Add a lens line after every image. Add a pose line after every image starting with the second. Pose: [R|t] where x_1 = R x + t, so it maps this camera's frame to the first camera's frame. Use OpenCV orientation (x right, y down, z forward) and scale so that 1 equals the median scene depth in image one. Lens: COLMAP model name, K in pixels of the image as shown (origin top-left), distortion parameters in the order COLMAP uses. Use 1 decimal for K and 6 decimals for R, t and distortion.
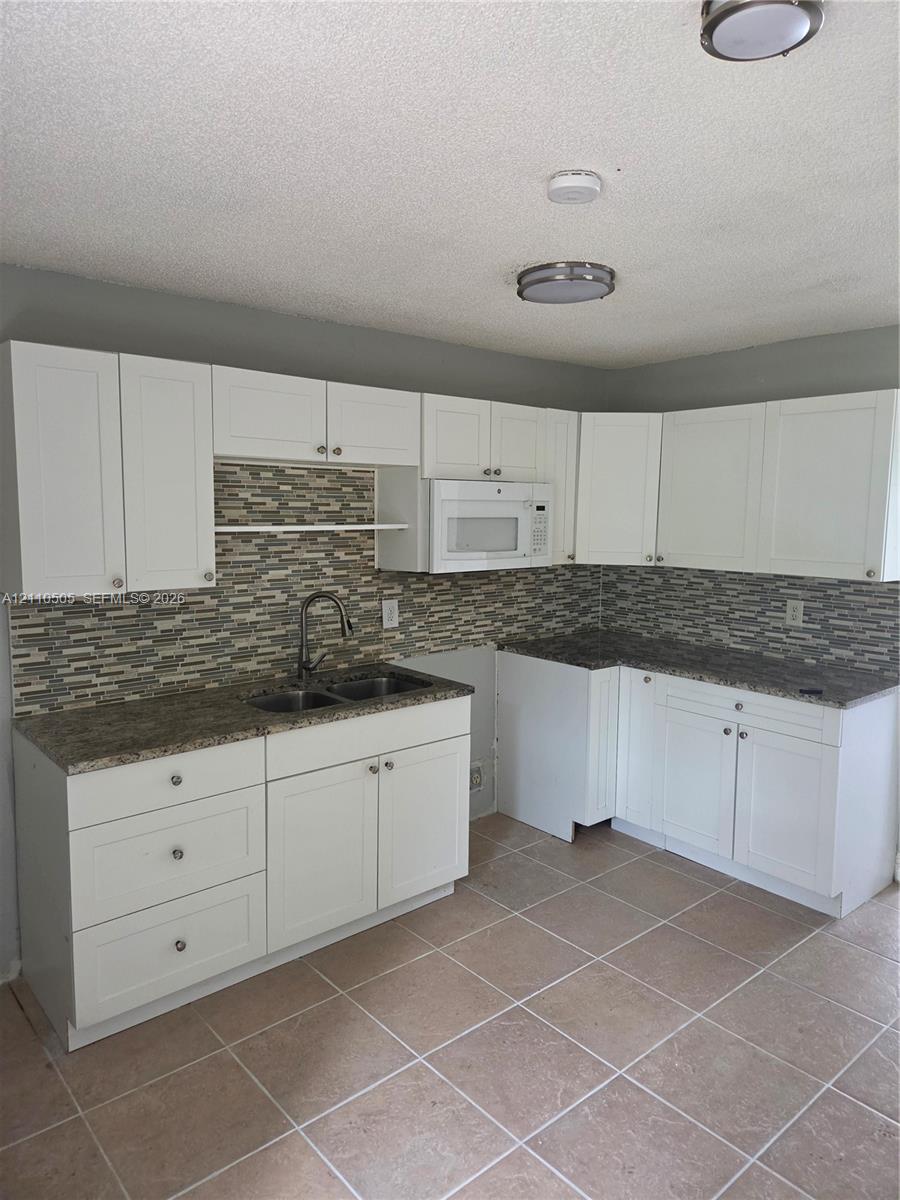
lens RADIAL K [[805.2, 0, 450.0], [0, 805.2, 600.0], [0, 0, 1]] dist [0.066935, -0.054702]
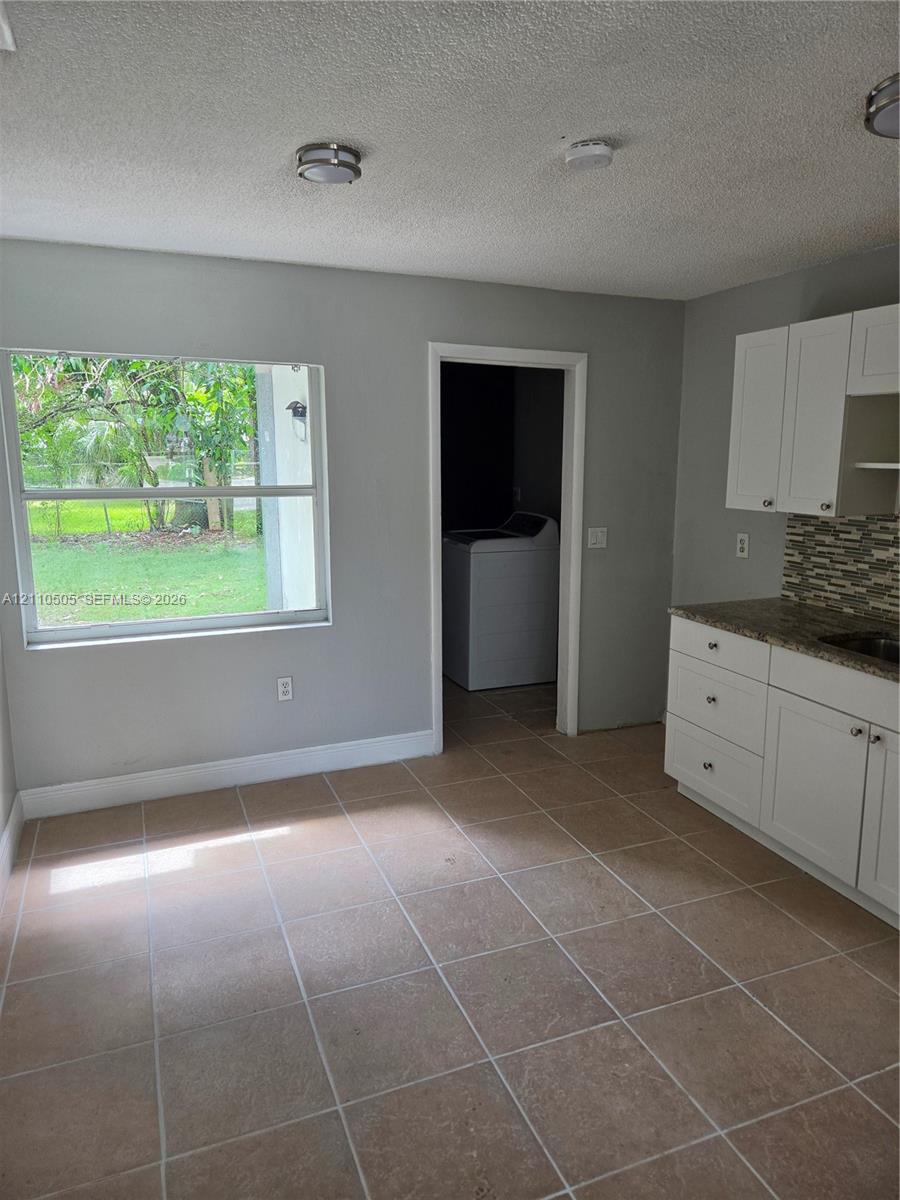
lens RADIAL K [[805.2, 0, 450.0], [0, 805.2, 600.0], [0, 0, 1]] dist [0.066935, -0.054702]
pose [[-0.331037, 0.167481, -0.928636, 0.923851], [-0.114604, 0.969702, 0.215741, -0.085574], [0.936633, 0.177844, -0.301813, 0.845441]]
